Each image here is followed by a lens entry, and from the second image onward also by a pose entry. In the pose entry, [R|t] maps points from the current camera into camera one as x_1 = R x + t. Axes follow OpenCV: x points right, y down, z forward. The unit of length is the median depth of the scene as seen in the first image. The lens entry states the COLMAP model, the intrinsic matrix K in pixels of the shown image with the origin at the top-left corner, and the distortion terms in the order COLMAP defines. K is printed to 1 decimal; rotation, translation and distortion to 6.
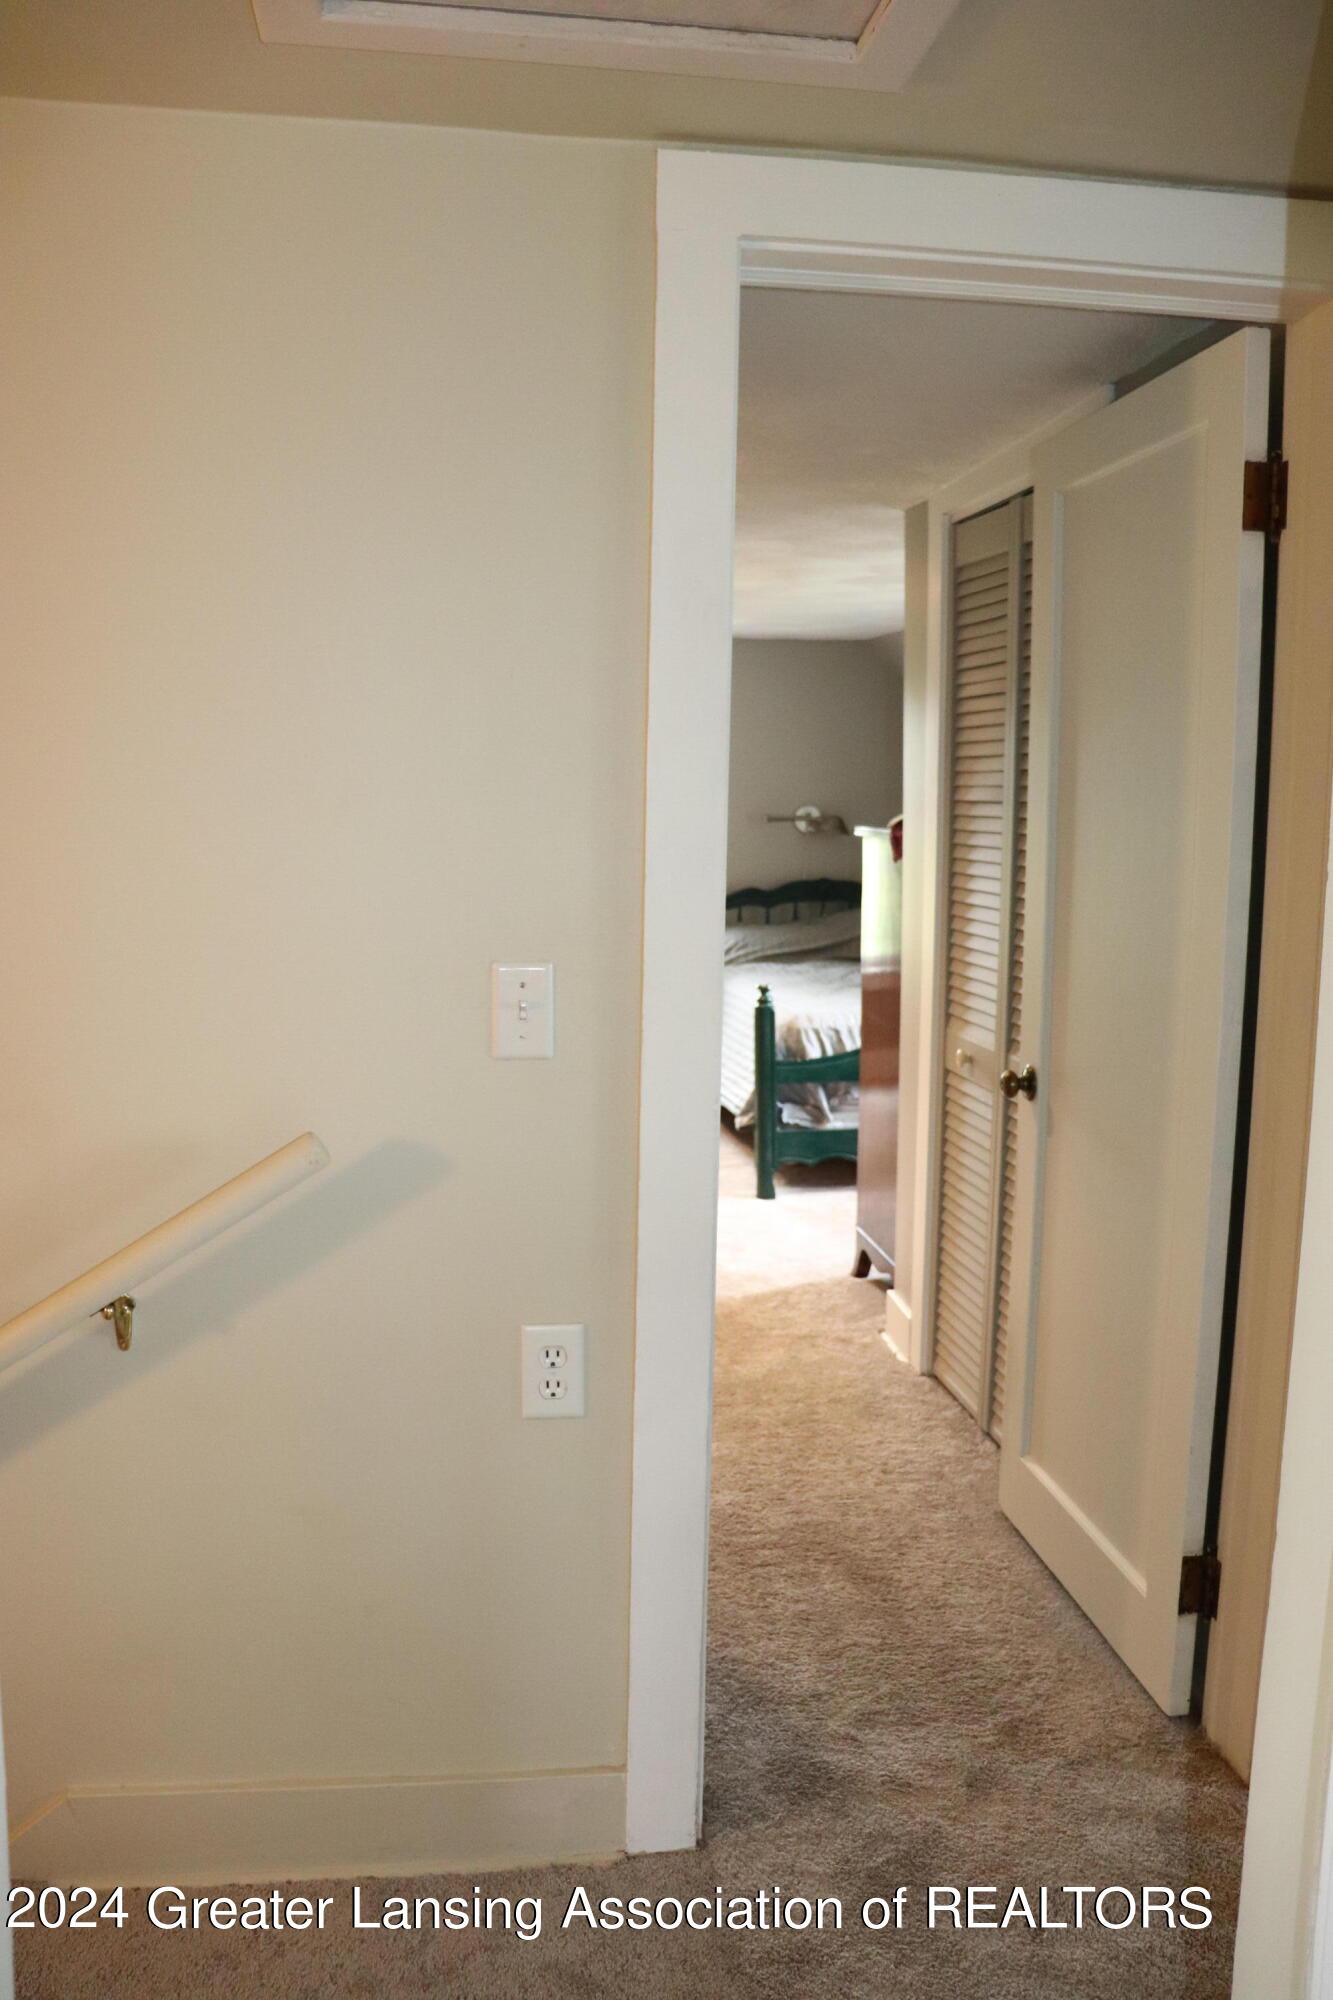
lens RADIAL K [[1640.0, 0, 666.5], [0, 1640.0, 1000.0], [0, 0, 1]] dist [-0.085470, 0.005224]
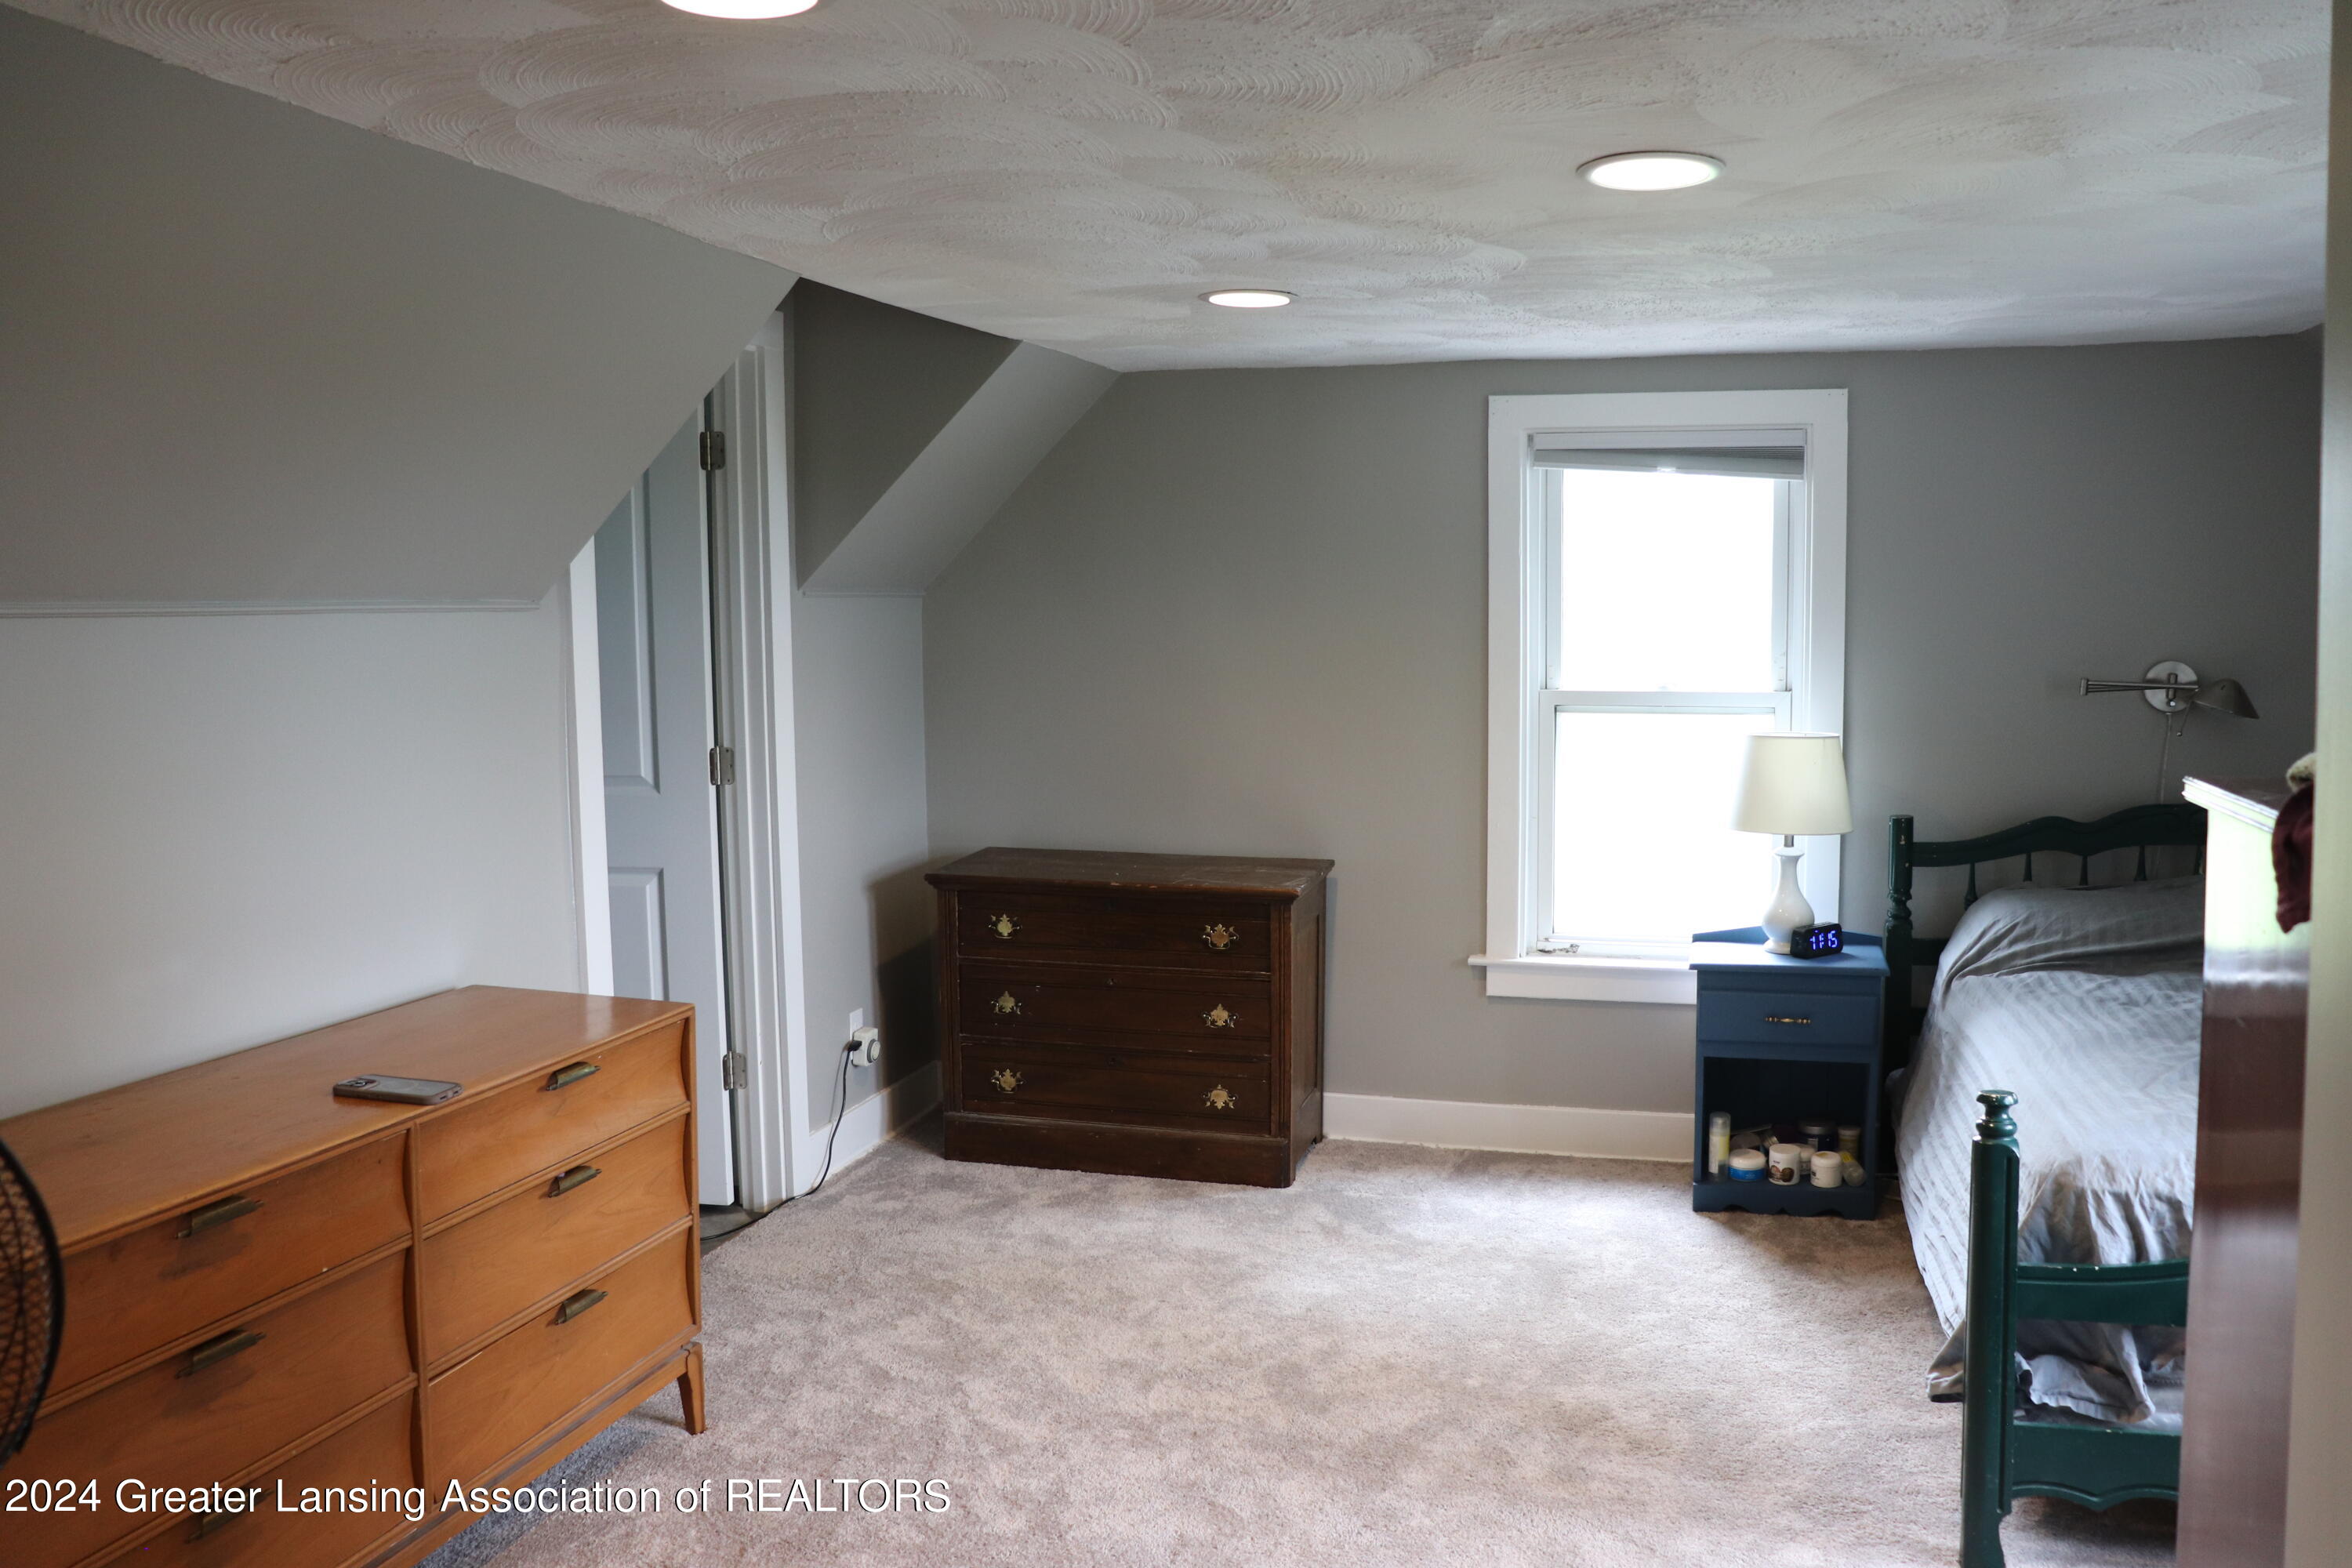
lens RADIAL K [[1928.7, 0, 1176.0], [0, 1928.7, 784.0], [0, 0, 1]] dist [-0.085470, 0.005224]
pose [[0.904861, 0.019758, -0.425248, 0.073789], [-0.034294, 0.999059, -0.026554, -0.070329], [0.424323, 0.038611, 0.904687, 0.432863]]
